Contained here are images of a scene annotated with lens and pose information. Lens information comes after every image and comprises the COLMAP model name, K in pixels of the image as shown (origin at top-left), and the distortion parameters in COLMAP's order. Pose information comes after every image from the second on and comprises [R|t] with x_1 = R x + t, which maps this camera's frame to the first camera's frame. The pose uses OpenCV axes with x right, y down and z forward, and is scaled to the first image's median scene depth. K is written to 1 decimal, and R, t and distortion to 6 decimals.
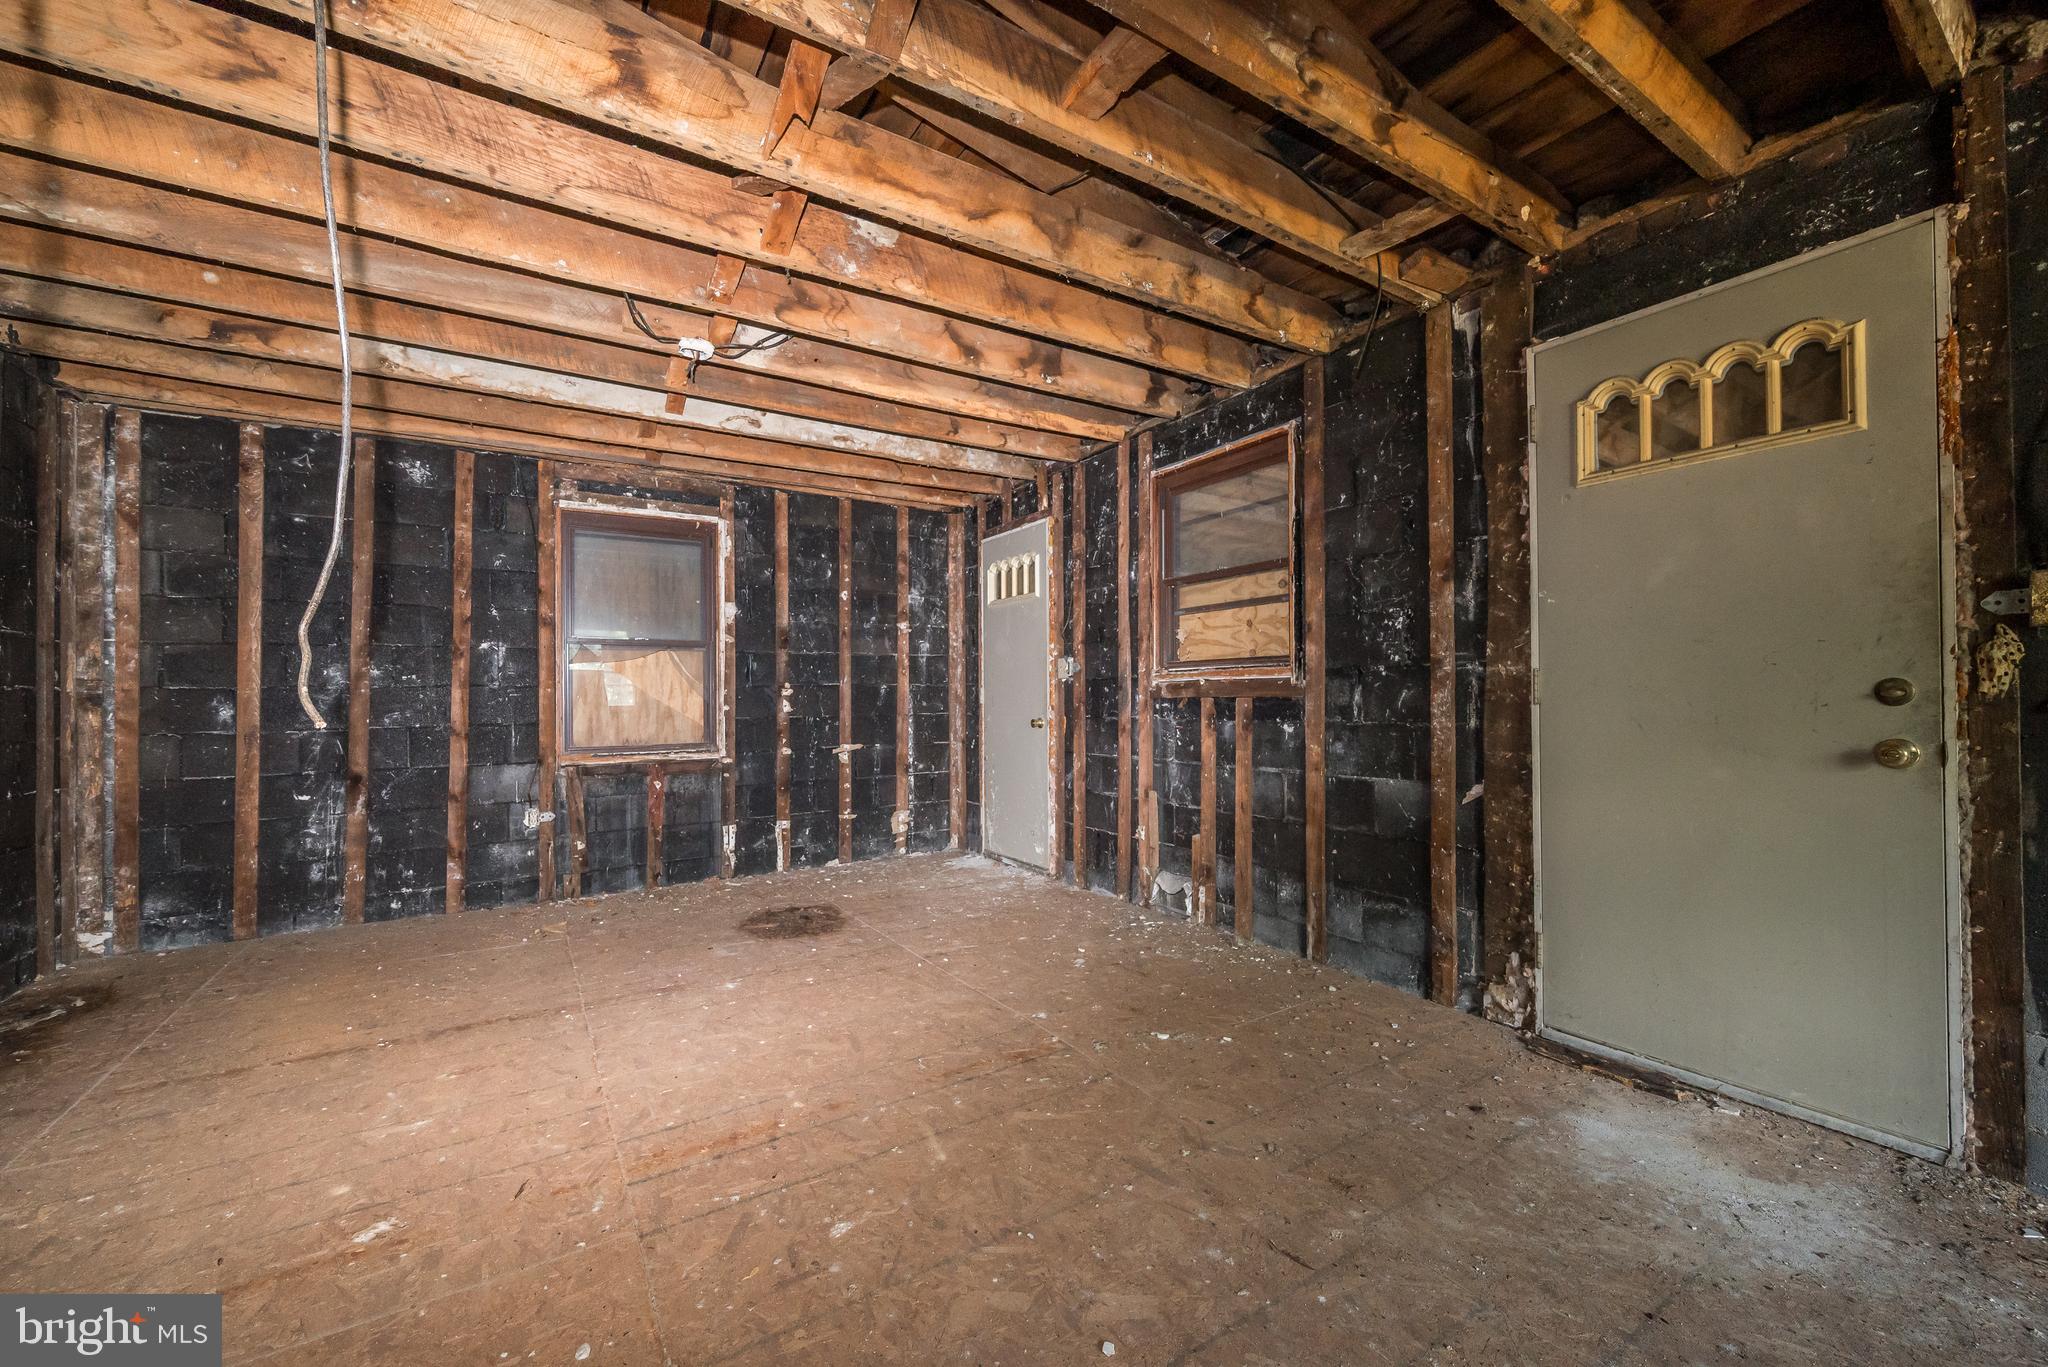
lens RADIAL K [[805.7, 0, 1028.8], [0, 805.7, 689.0], [0, 0, 1]] dist [-0.001077, 0.000531]
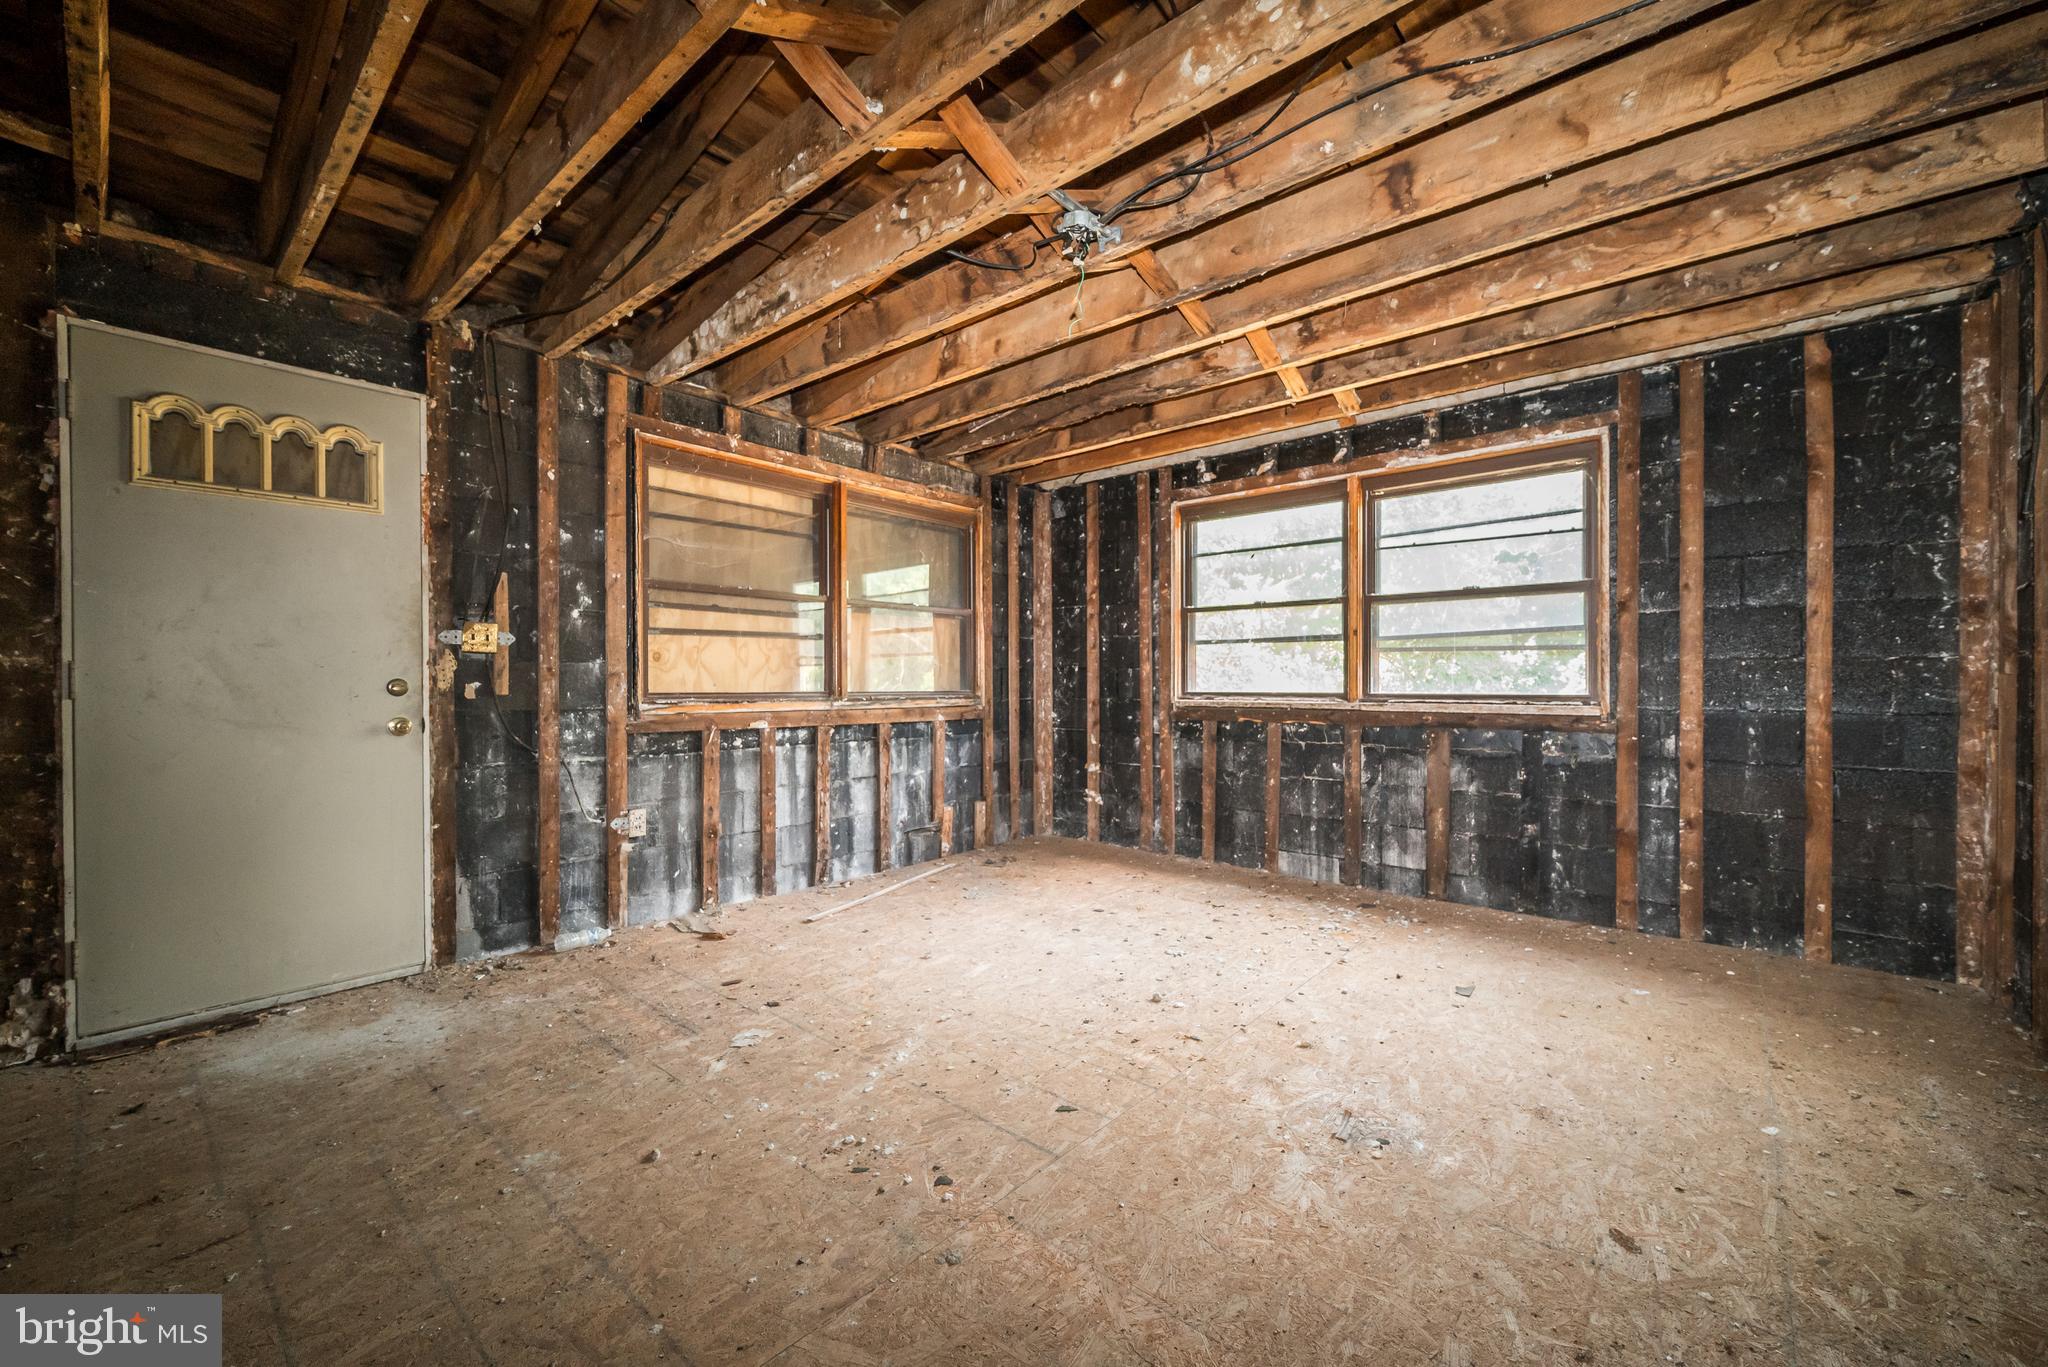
lens RADIAL K [[805.7, 0, 1019.6], [0, 805.7, 690.3], [0, 0, 1]] dist [-0.001077, 0.000531]
pose [[-0.276296, 0.004775, 0.961061, -0.401158], [-0.003171, 0.999978, -0.005880, 0.007569], [-0.961067, -0.004672, -0.276275, 0.138634]]
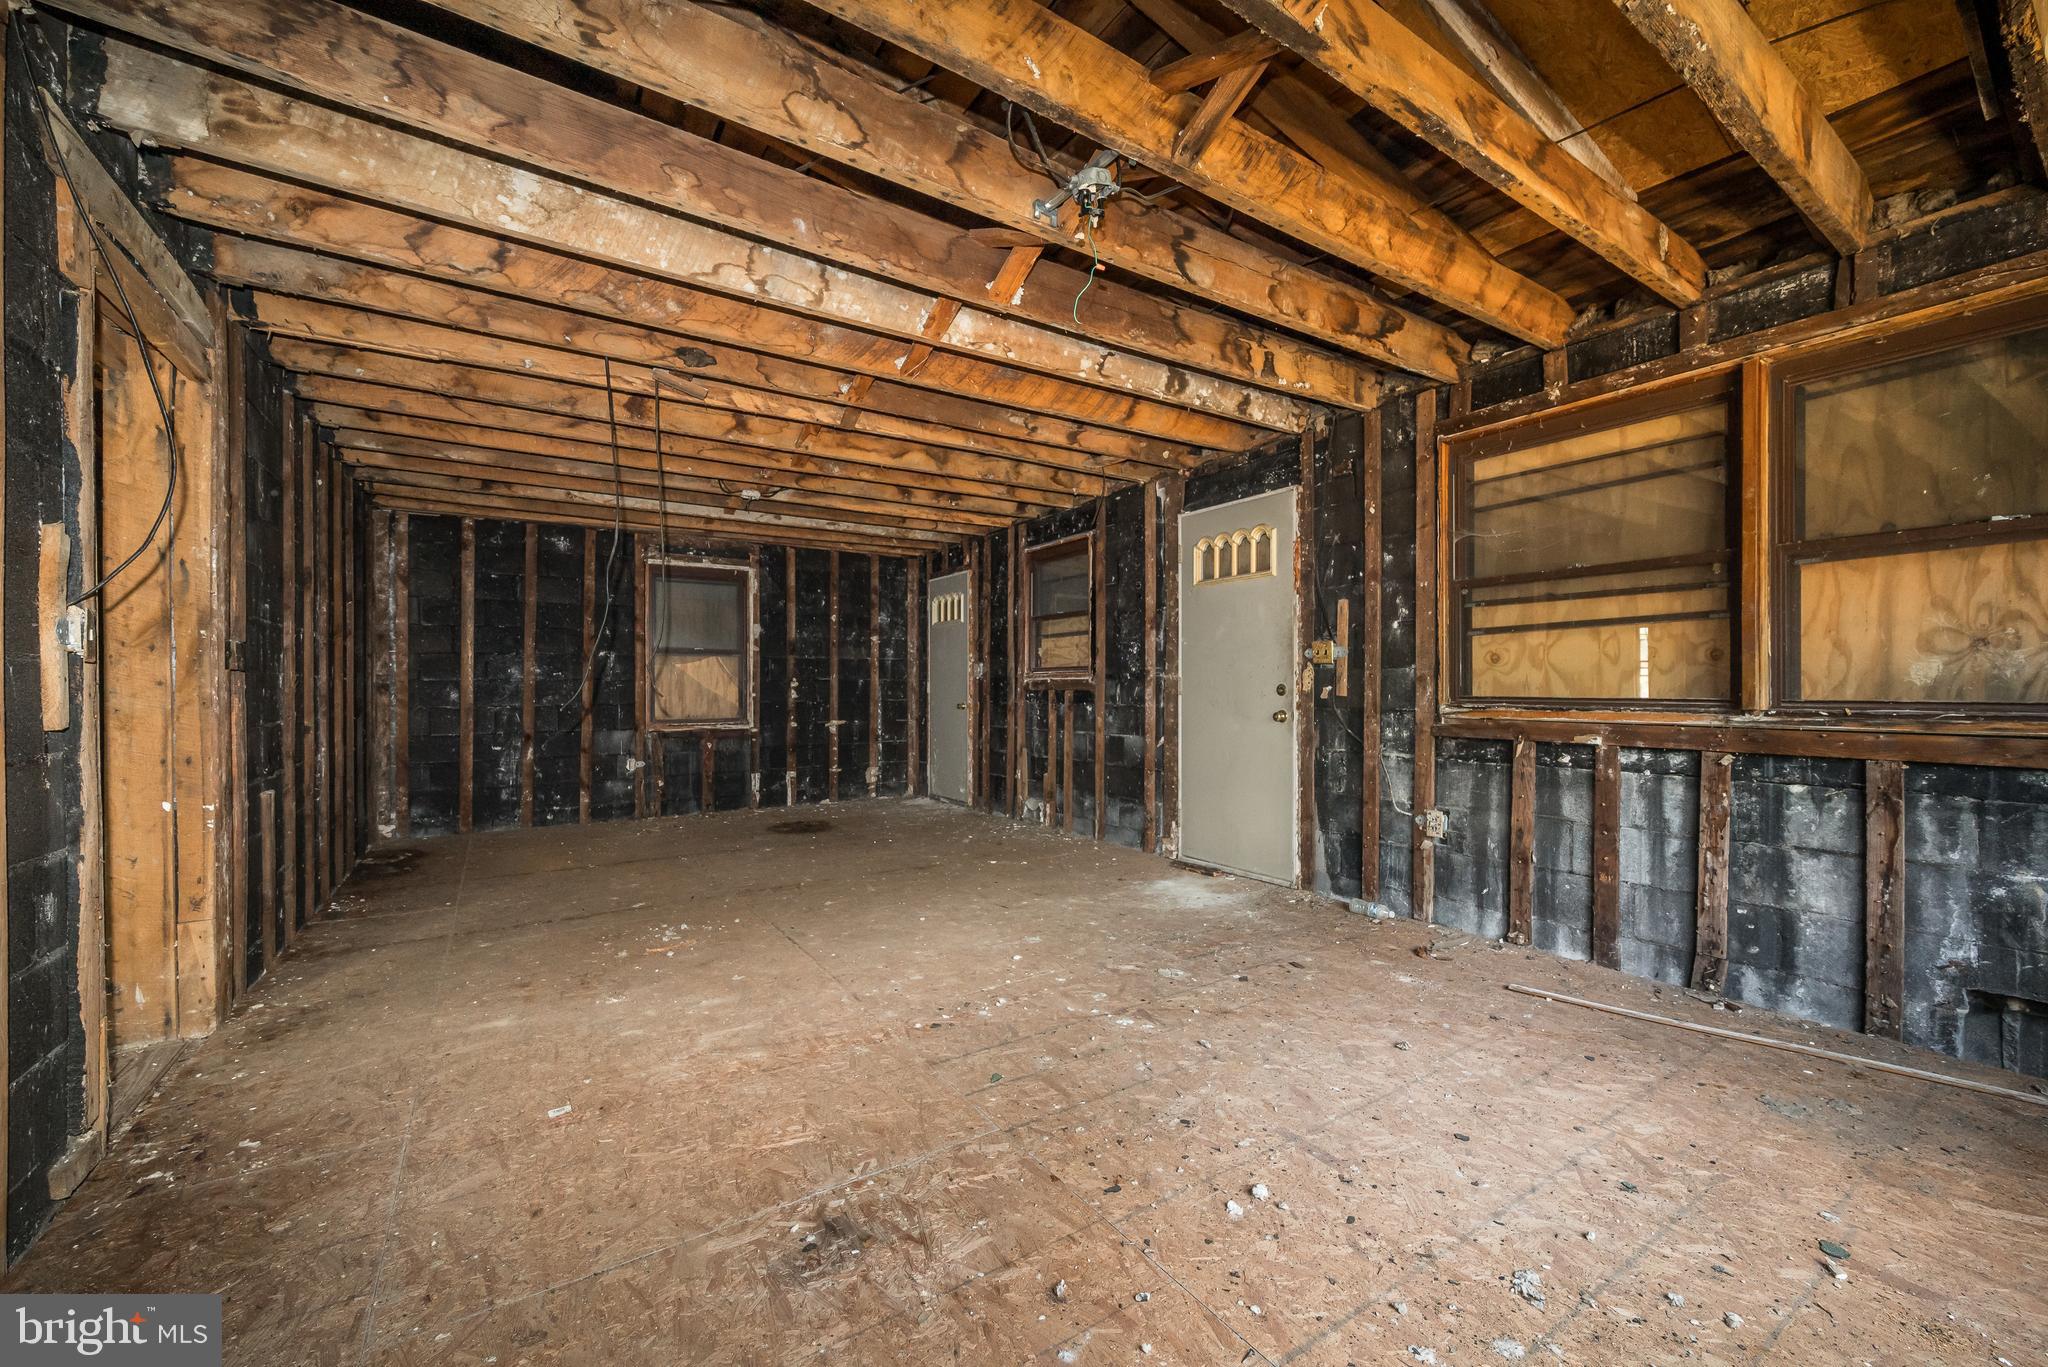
lens RADIAL K [[805.7, 0, 1028.0], [0, 805.7, 686.5], [0, 0, 1]] dist [-0.001077, 0.000531]
pose [[0.999940, 0.006569, 0.008766, 0.165902], [-0.006643, 0.999943, 0.008380, -0.010717], [-0.008711, -0.008438, 0.999926, -0.691843]]
